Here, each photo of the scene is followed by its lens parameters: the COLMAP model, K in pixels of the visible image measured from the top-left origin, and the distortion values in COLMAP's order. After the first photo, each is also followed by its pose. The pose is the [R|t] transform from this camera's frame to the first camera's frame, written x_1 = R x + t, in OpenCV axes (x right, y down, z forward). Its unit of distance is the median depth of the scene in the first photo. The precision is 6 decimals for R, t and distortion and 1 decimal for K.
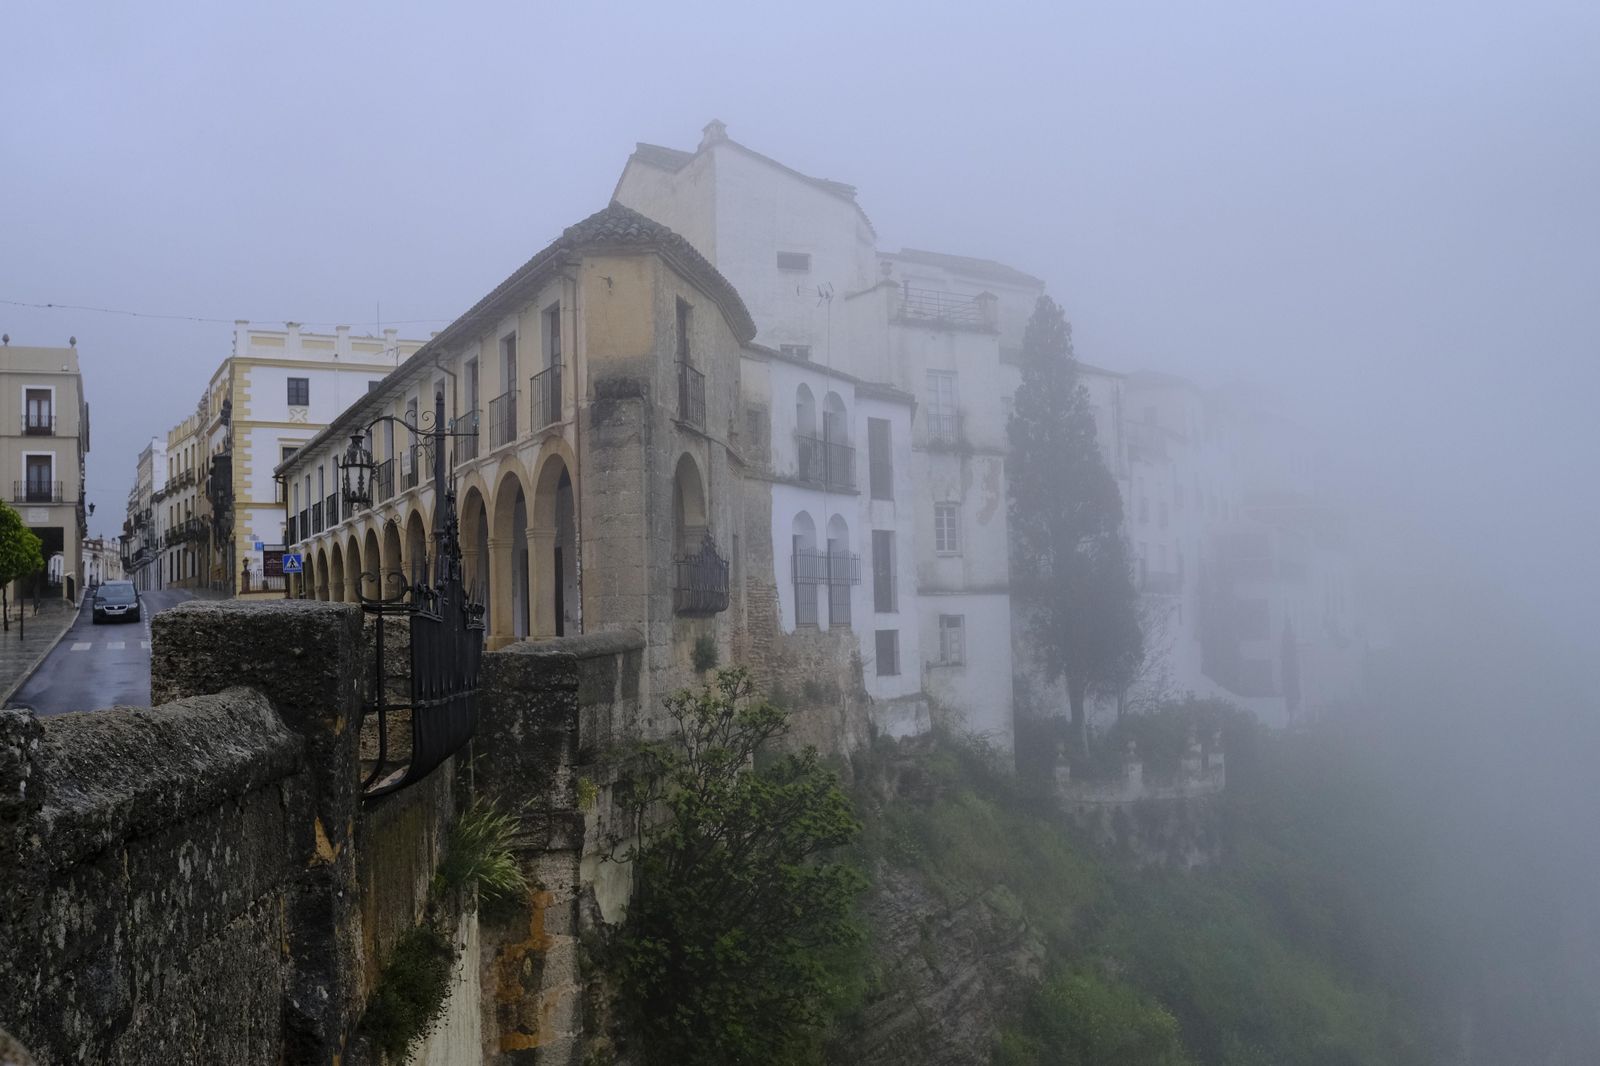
lens RADIAL K [[1556.5, 0, 792.9], [0, 1556.5, 542.8], [0, 0, 1]] dist [-0.076048, 0.169912]
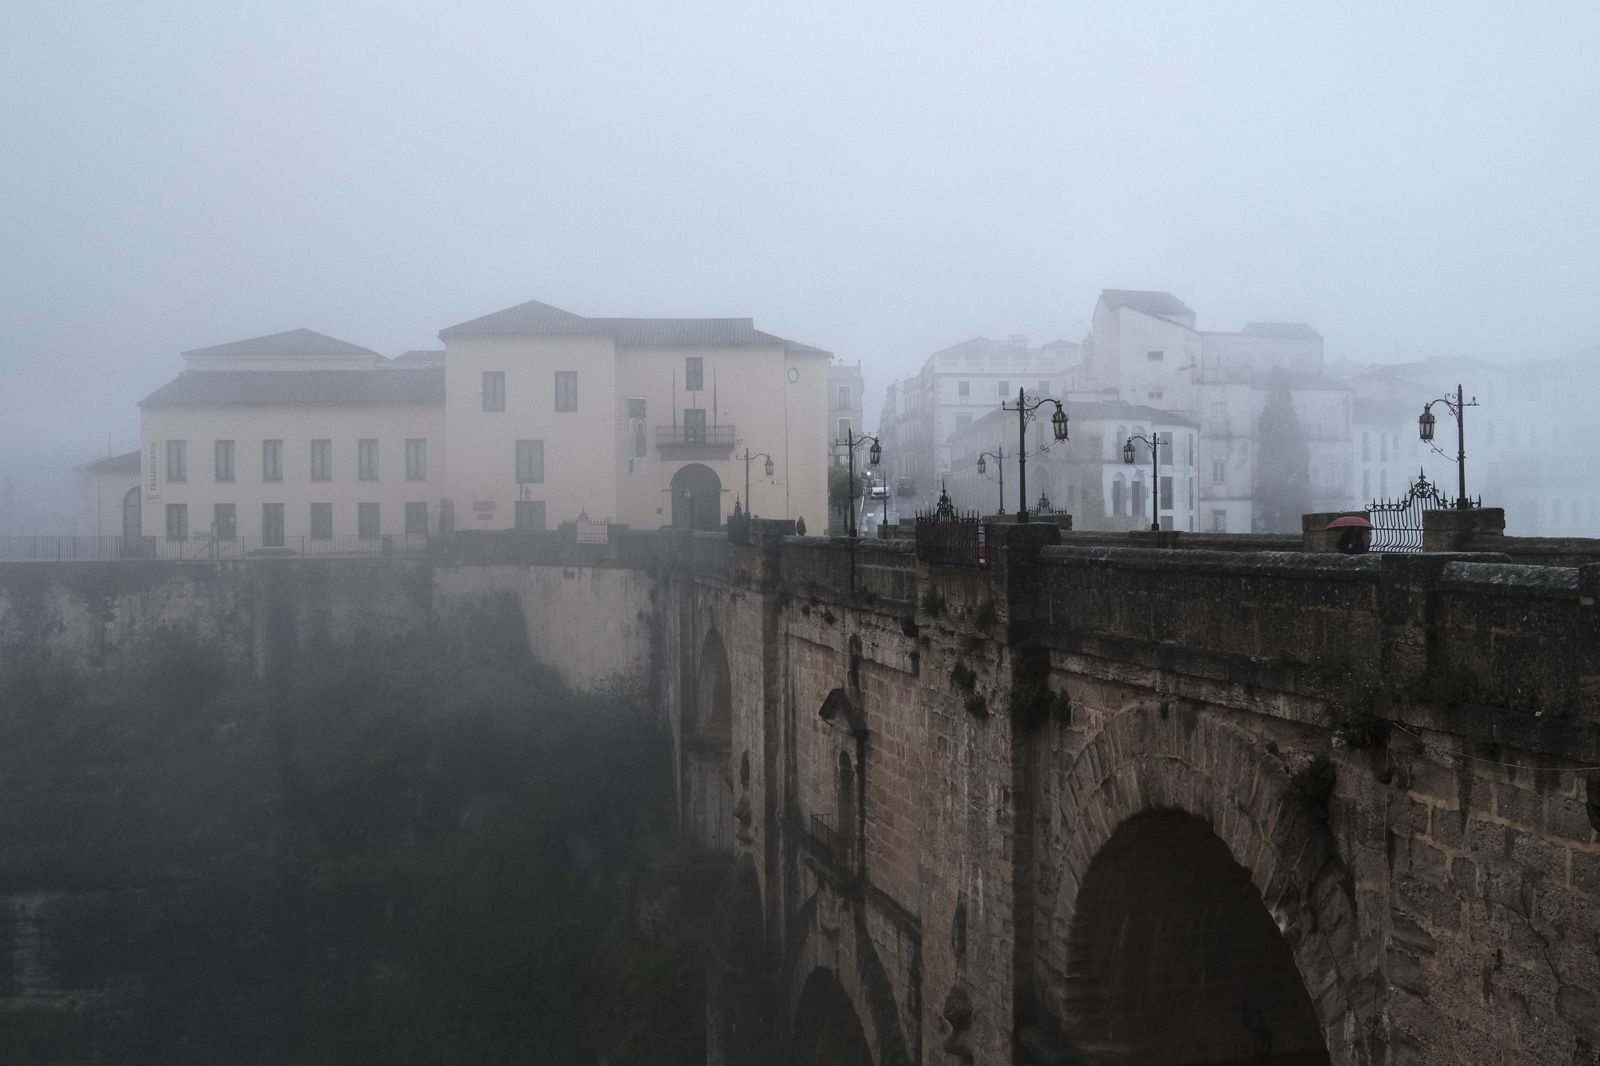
lens RADIAL K [[1556.5, 0, 792.9], [0, 1556.5, 542.8], [0, 0, 1]] dist [-0.076048, 0.169912]
pose [[0.896919, 0.027211, -0.441356, 0.543764], [0.010483, 0.996516, 0.082743, -0.100054], [0.442070, -0.078841, 0.893509, -1.320772]]
